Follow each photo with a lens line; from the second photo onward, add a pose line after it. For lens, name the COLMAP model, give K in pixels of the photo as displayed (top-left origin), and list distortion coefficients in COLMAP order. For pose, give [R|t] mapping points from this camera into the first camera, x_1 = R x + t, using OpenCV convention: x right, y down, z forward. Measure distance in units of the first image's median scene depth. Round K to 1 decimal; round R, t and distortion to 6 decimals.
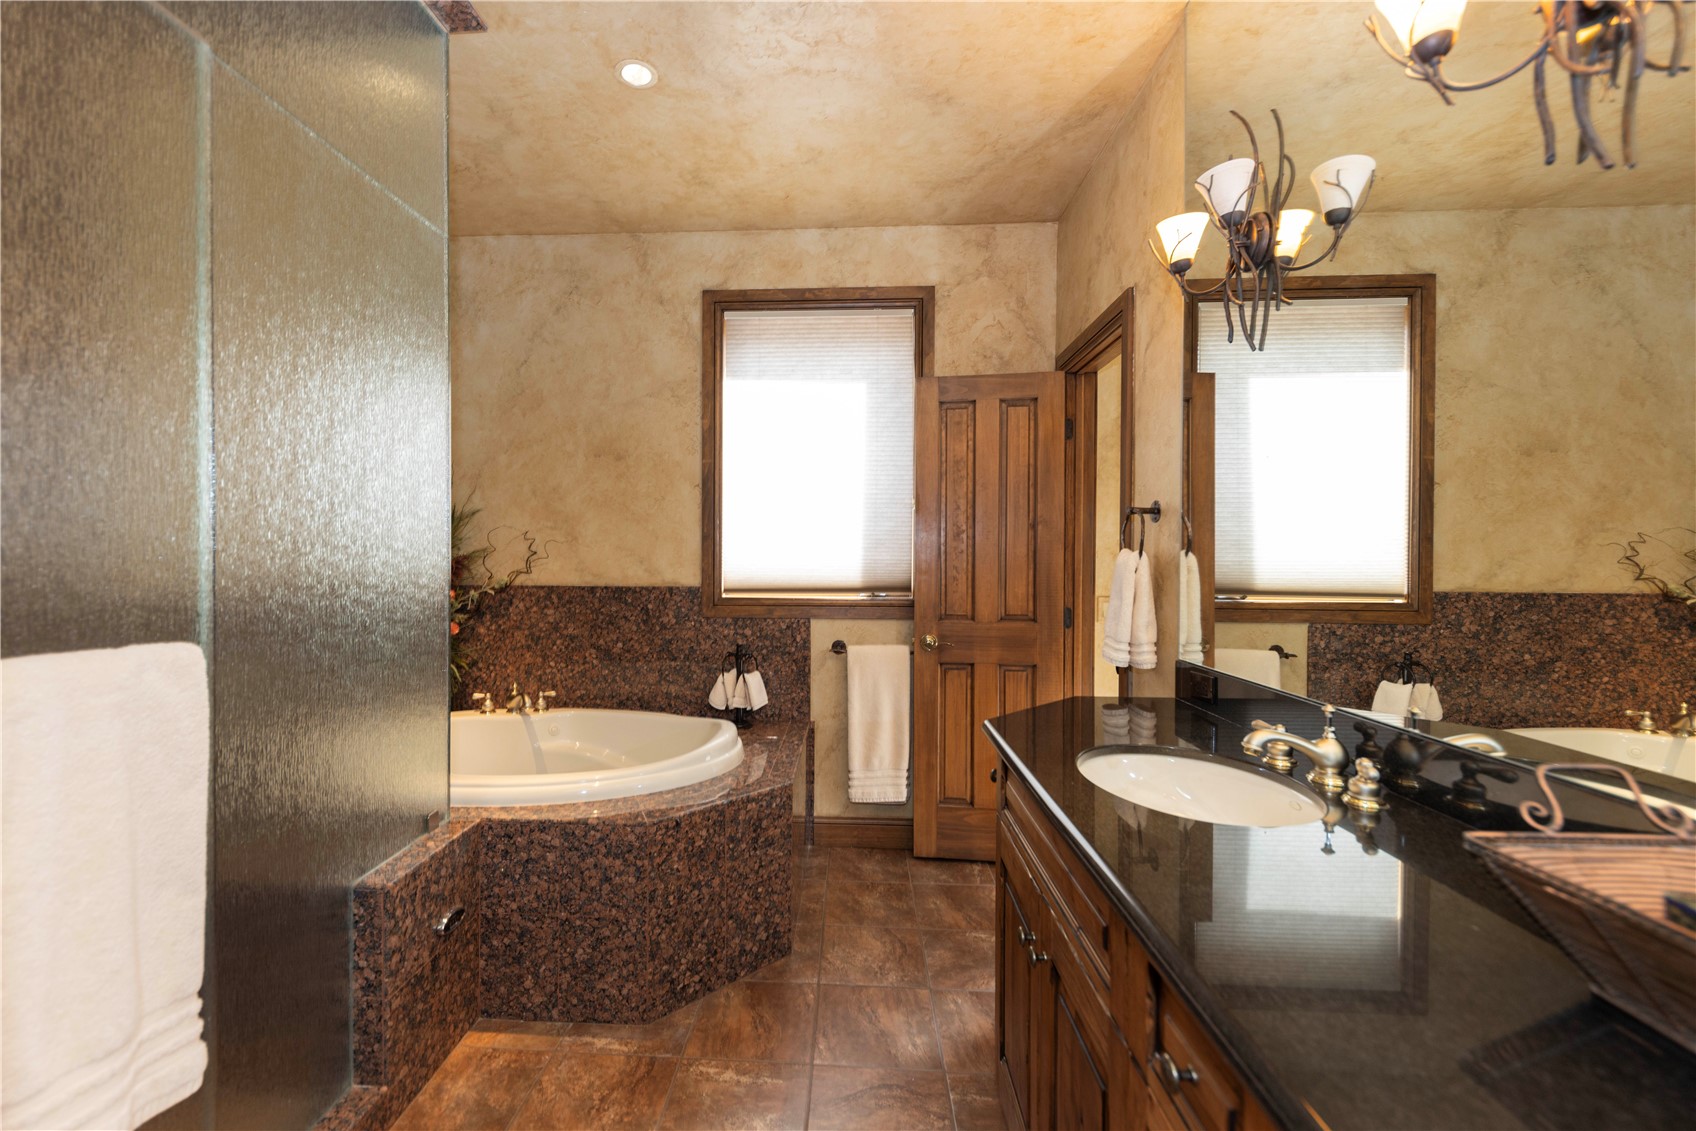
lens RADIAL K [[691.8, 0, 846.7], [0, 691.8, 563.6], [0, 0, 1]] dist [-0.000178, -0.000006]
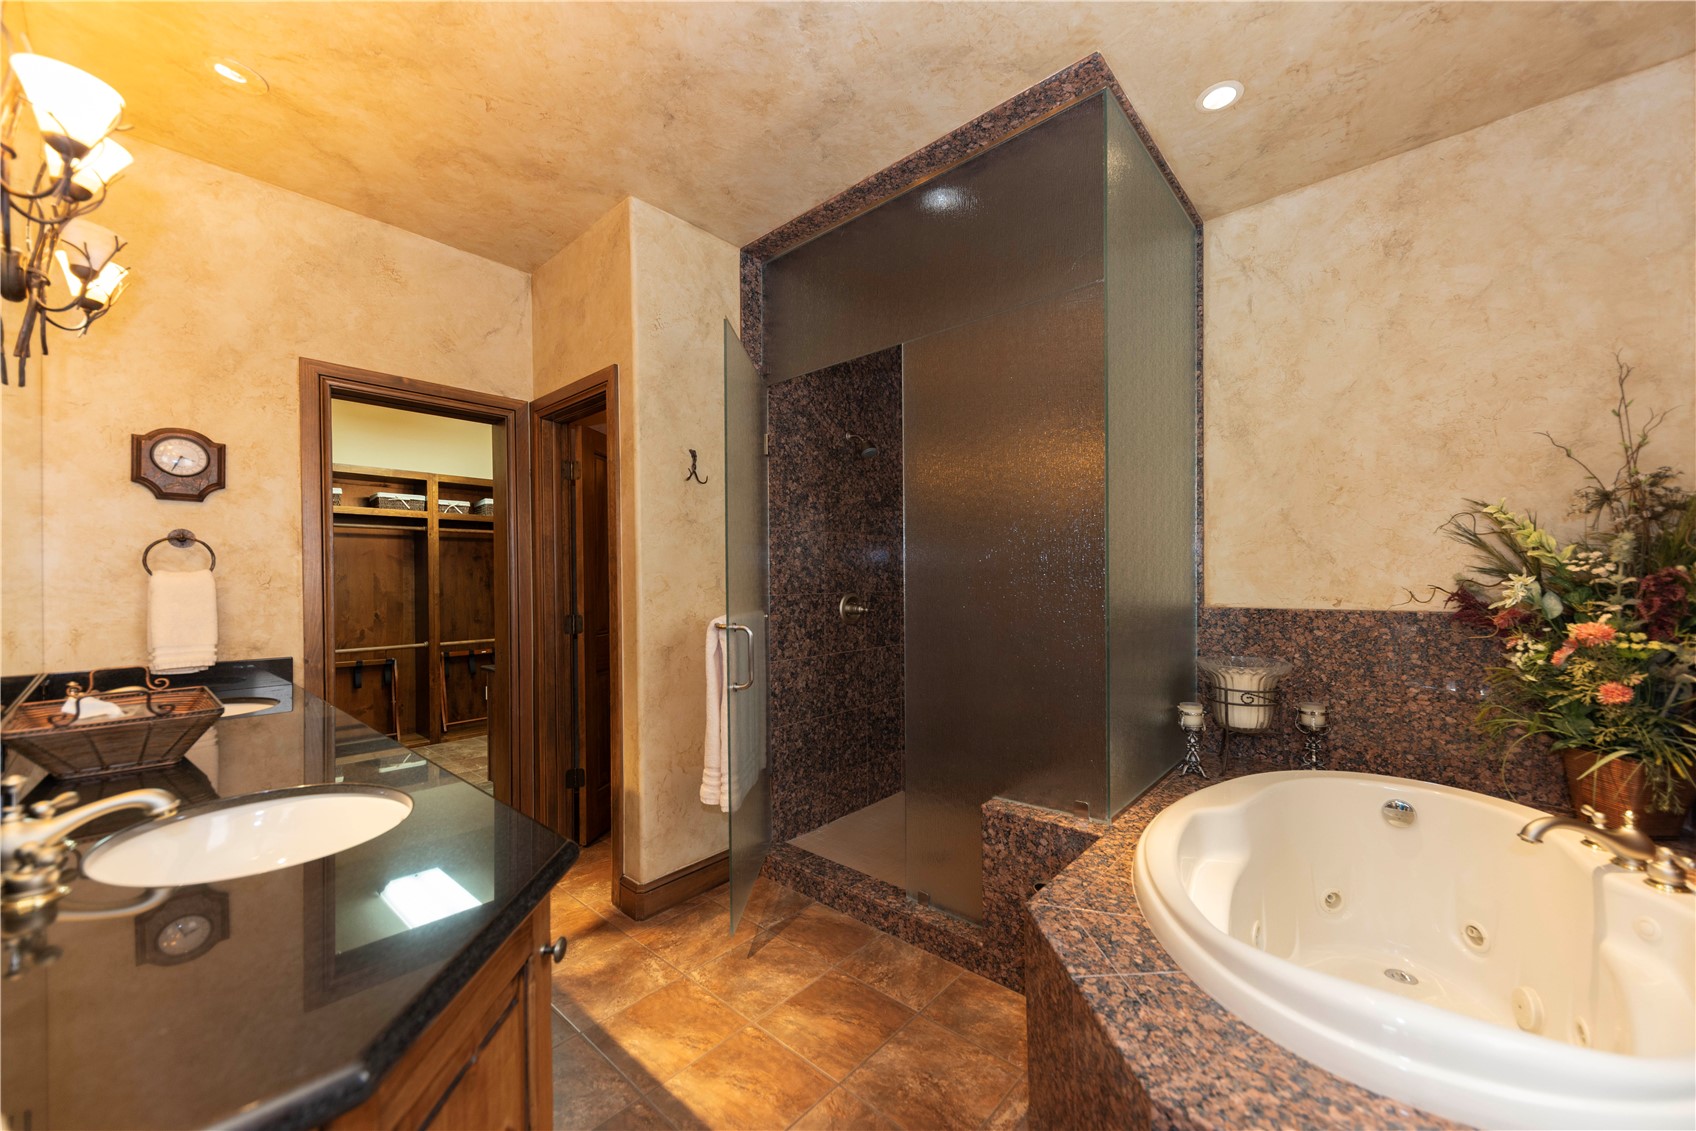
lens RADIAL K [[627.4, 0, 851.9], [0, 627.4, 574.9], [0, 0, 1]] dist [0.000367, 0.000012]
pose [[-0.650060, -0.002473, -0.759879, 0.456929], [-0.001524, 0.999997, -0.001951, -0.005653], [0.759882, -0.000110, -0.650061, 1.503616]]
